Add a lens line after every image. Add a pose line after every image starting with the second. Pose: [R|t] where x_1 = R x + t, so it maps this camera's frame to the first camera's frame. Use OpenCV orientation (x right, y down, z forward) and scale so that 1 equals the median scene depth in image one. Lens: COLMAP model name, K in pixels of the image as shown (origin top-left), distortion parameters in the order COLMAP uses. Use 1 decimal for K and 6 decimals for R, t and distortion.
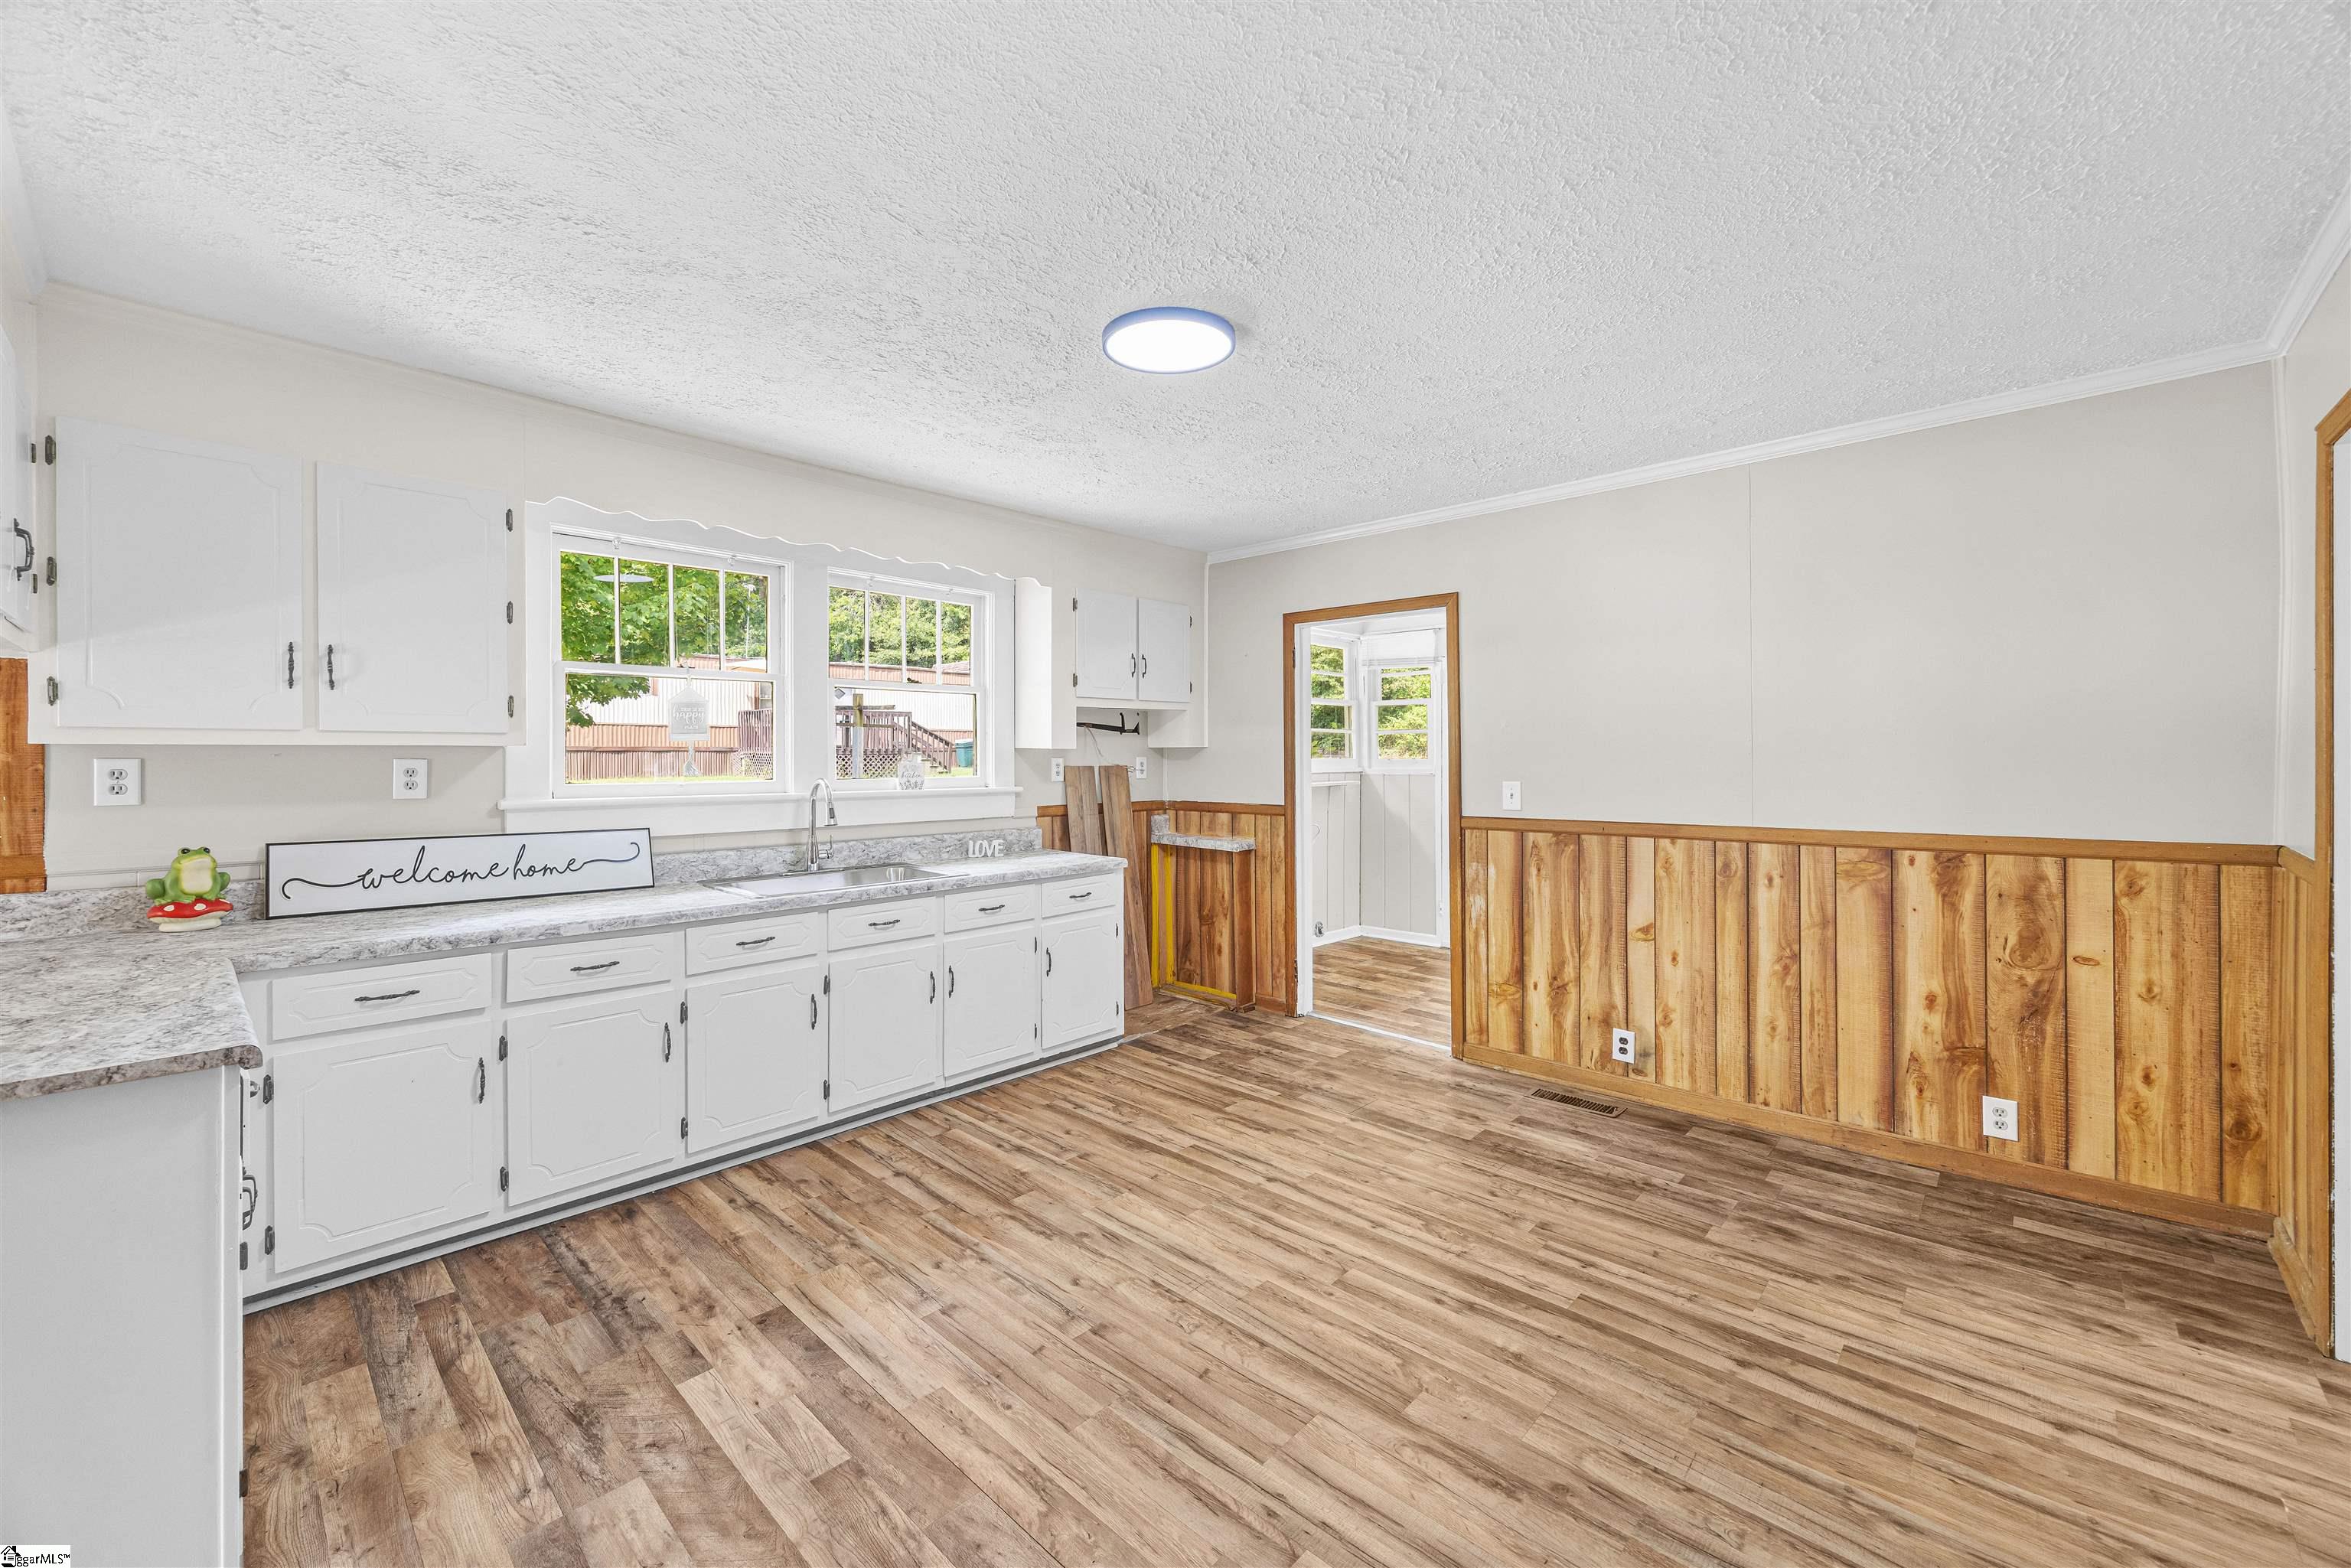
lens RADIAL K [[899.1, 0, 1160.1], [0, 899.1, 770.6], [0, 0, 1]] dist [-0.006492, 0.000820]
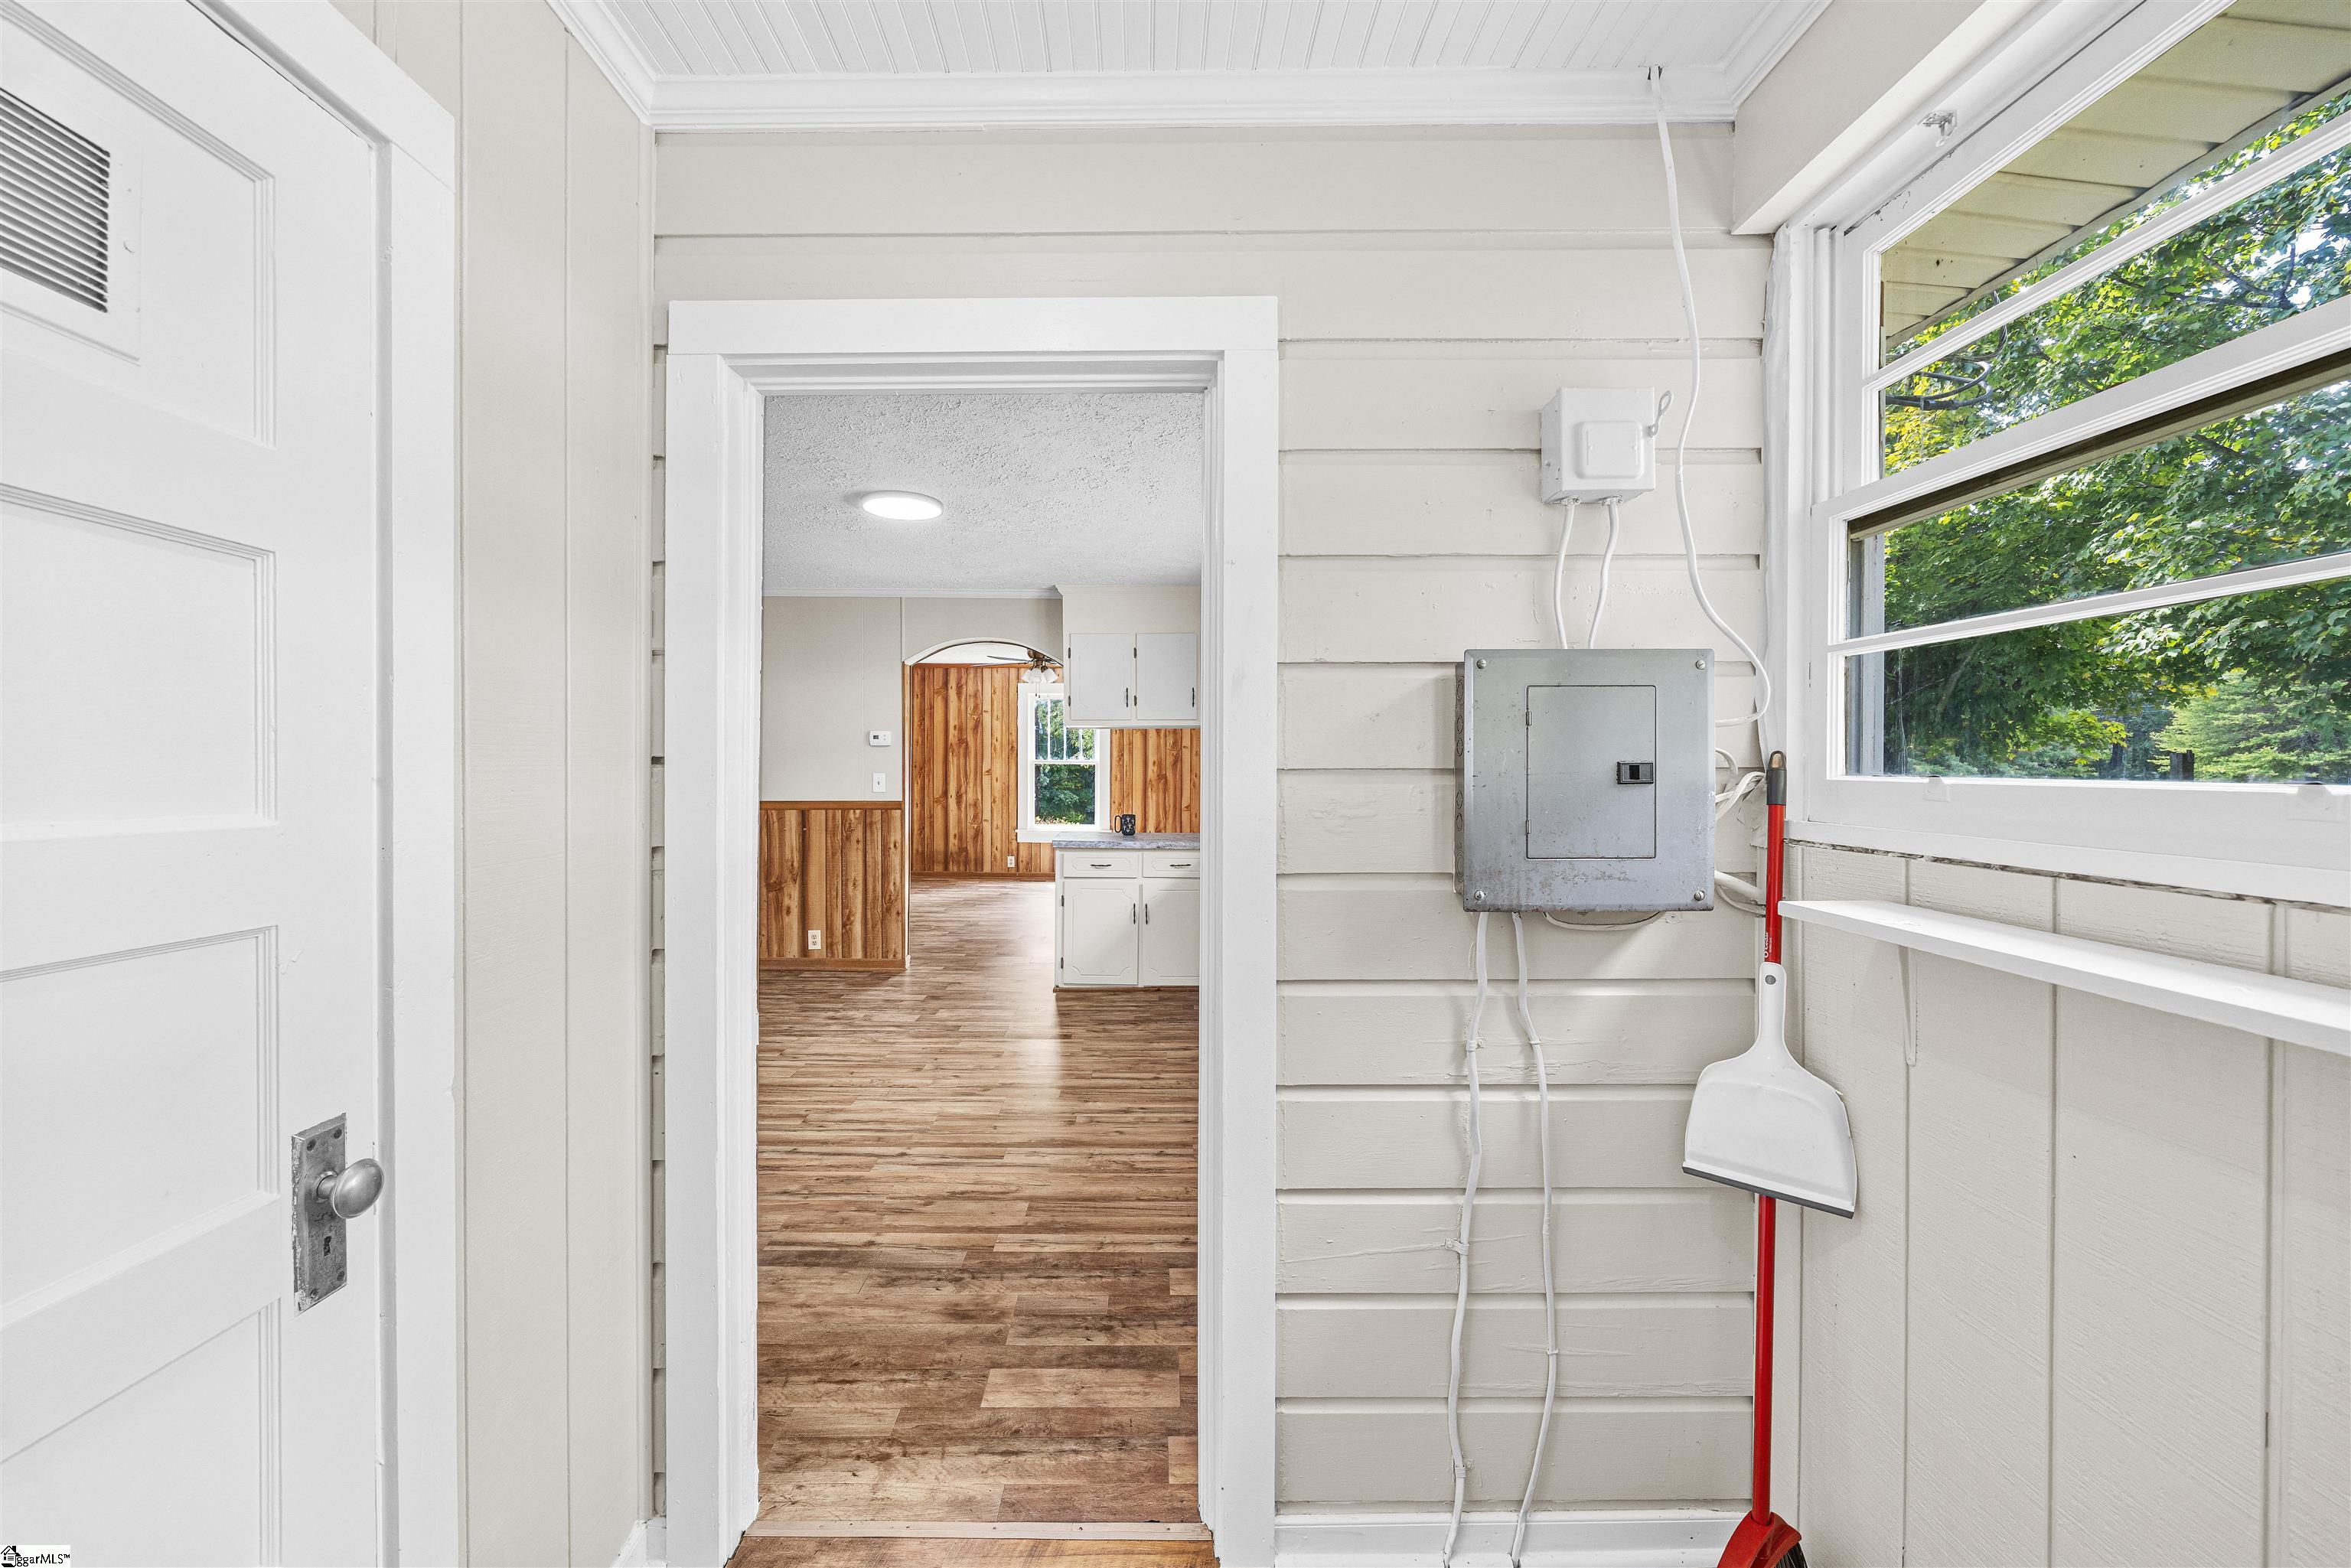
lens RADIAL K [[949.5, 0, 1126.3], [0, 949.5, 777.4], [0, 0, 1]] dist [-0.011314, 0.000132]
pose [[-0.741860, 0.007776, -0.670510, 0.684734], [-0.010515, 0.999675, 0.023227, -0.026340], [0.670472, 0.024281, -0.741537, 2.016773]]
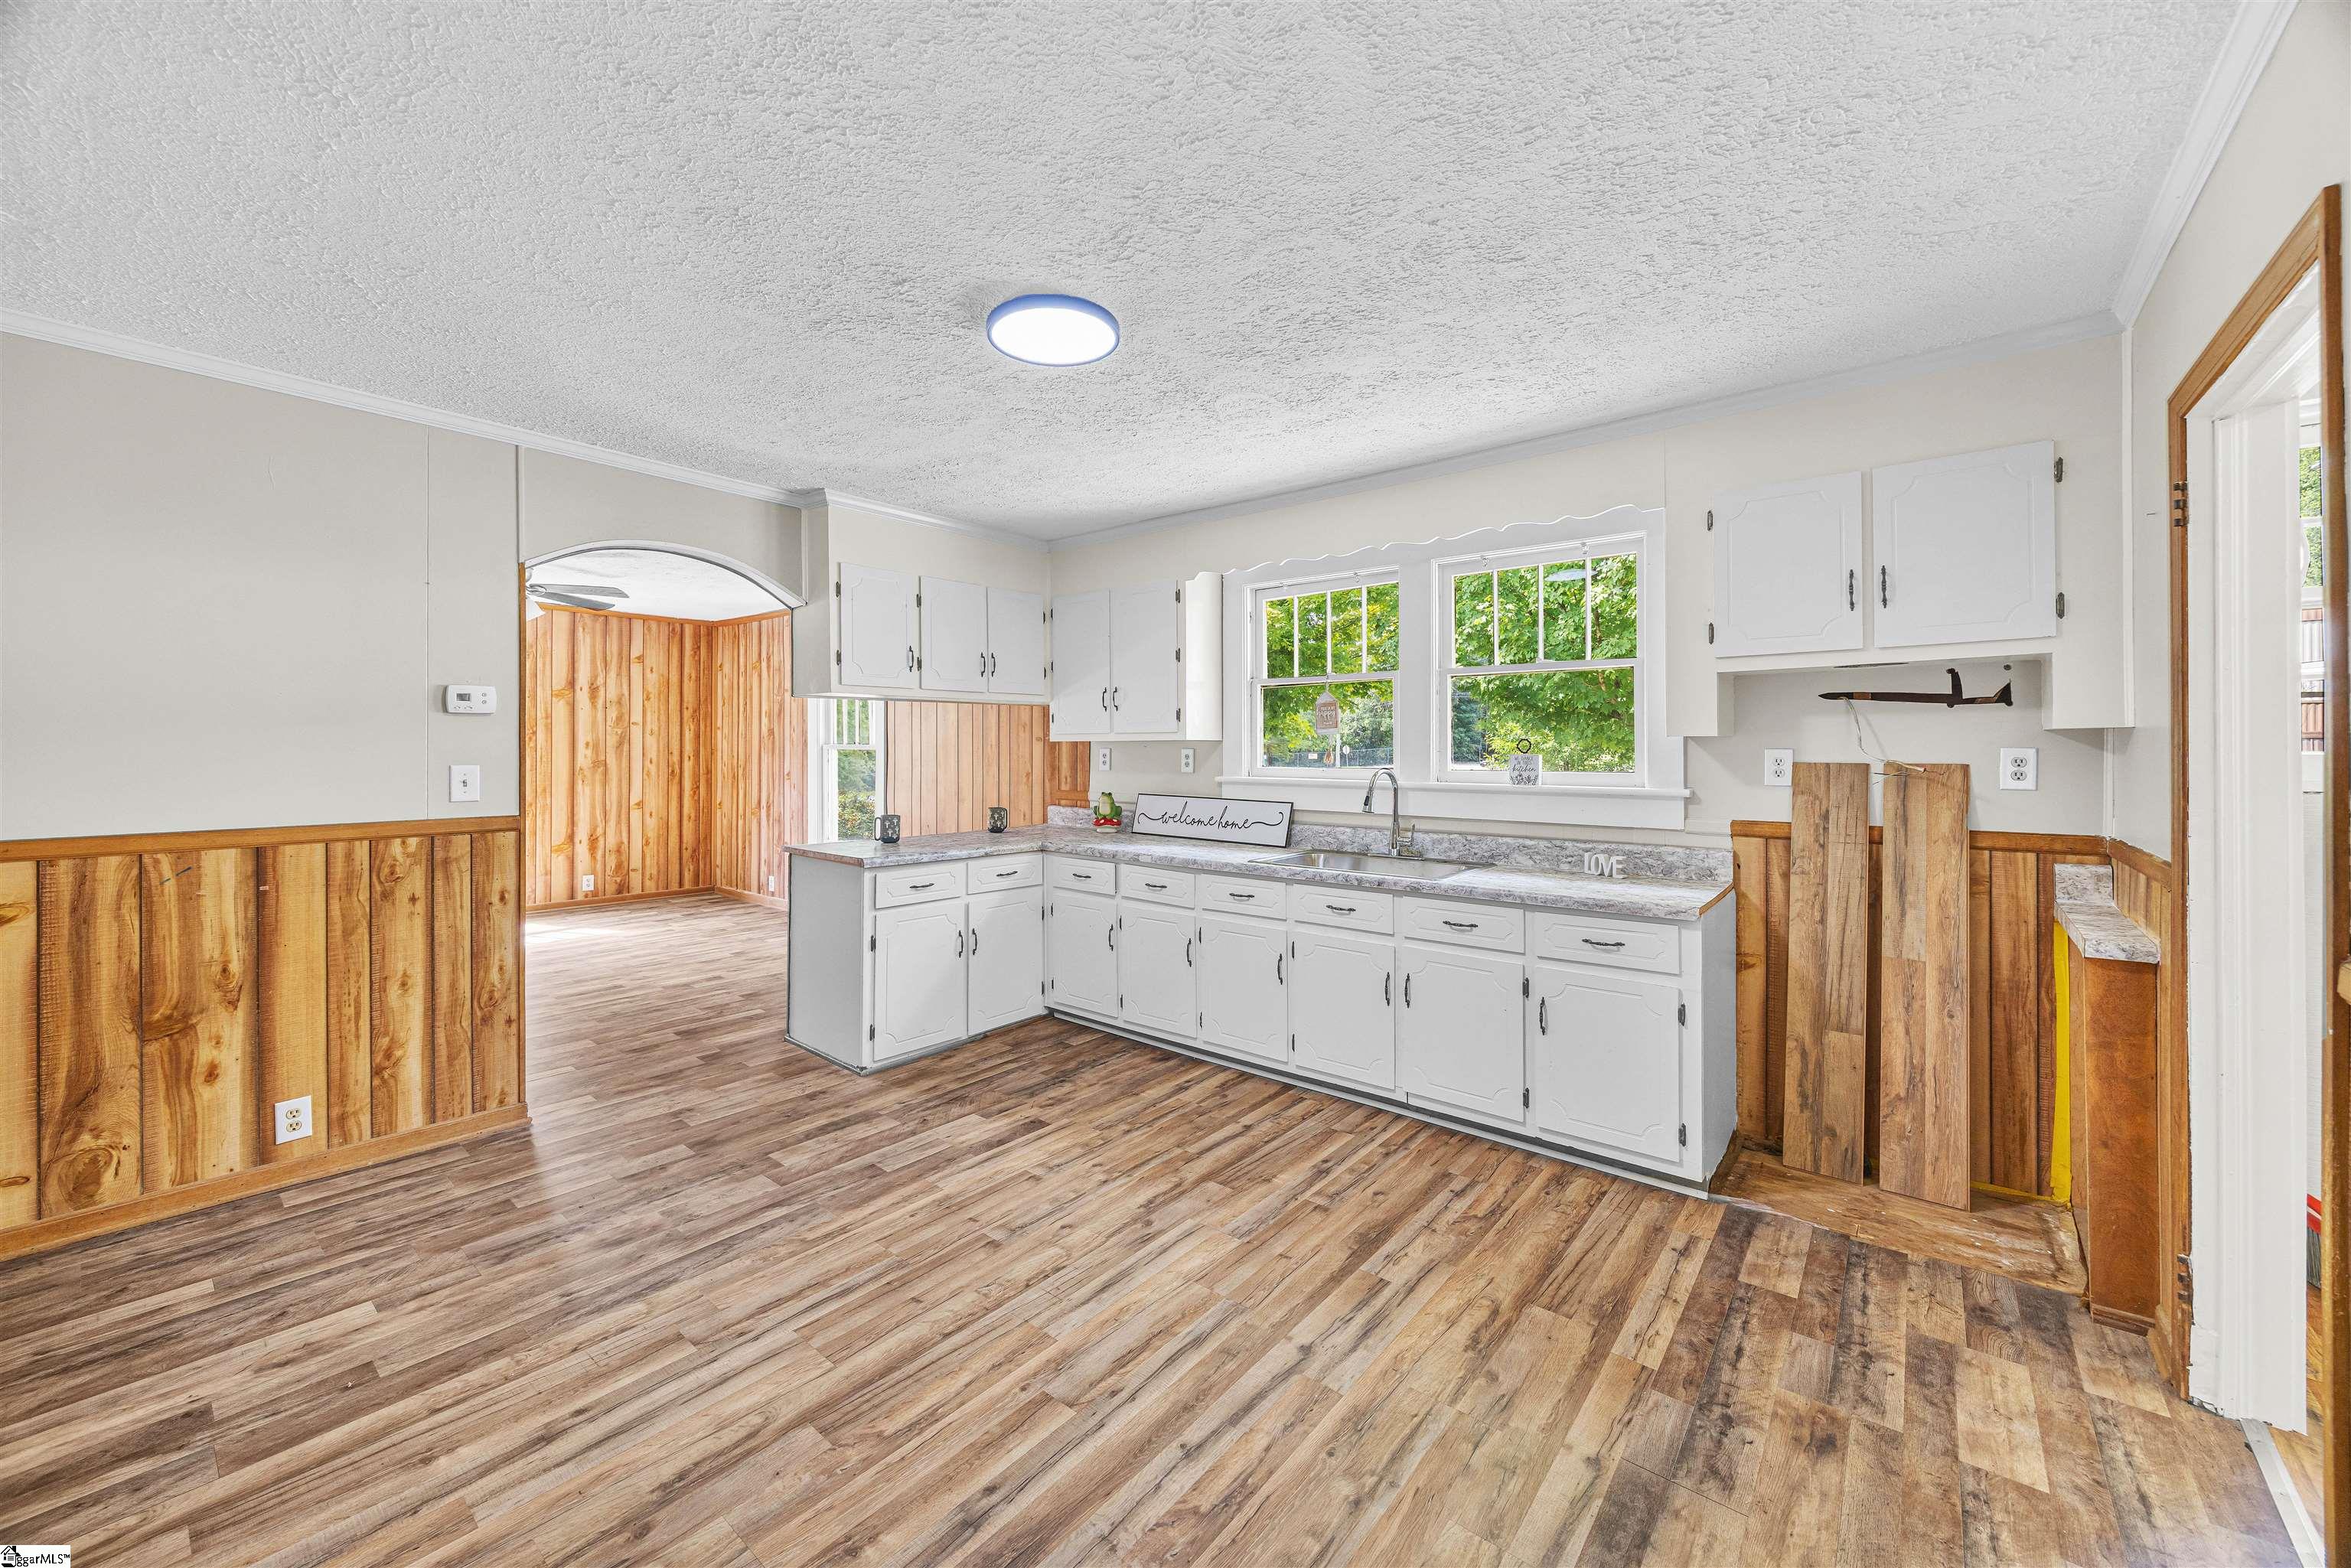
lens RADIAL K [[915.3, 0, 1212.7], [0, 915.3, 751.4], [0, 0, 1]] dist [-0.006300, 0.000454]
pose [[0.090814, 0.004573, -0.995857, 0.827952], [-0.015016, 0.999882, 0.003222, -0.013879], [0.995755, 0.014662, 0.090872, 0.857092]]
